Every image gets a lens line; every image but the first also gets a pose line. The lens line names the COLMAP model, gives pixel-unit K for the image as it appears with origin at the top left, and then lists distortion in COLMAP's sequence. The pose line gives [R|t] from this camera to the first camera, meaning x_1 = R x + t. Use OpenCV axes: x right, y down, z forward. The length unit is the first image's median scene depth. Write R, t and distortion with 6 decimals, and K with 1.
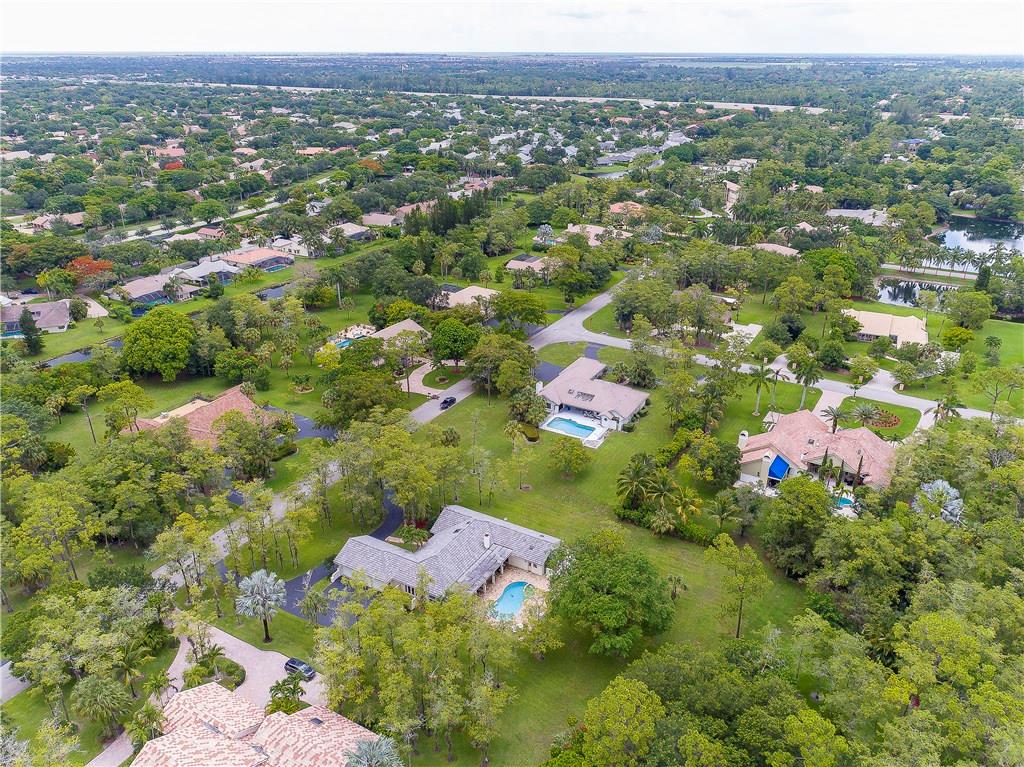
lens RADIAL K [[755.9, 0, 512.0], [0, 755.9, 383.5], [0, 0, 1]] dist [0.000028, 0.002371]
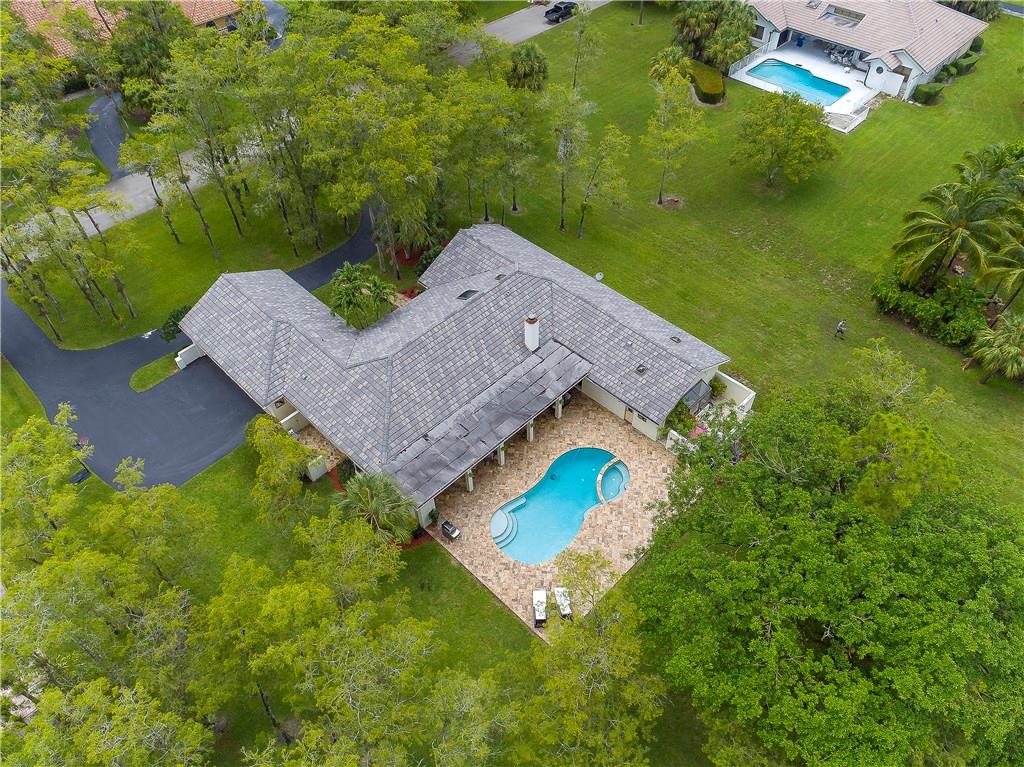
lens RADIAL K [[755.9, 0, 512.0], [0, 755.9, 383.5], [0, 0, 1]] dist [0.000028, 0.002371]
pose [[0.967623, 0.171995, -0.184727, 0.029690], [-0.084043, 0.909669, 0.406742, 0.062830], [0.237998, -0.378047, 0.894672, 0.550454]]
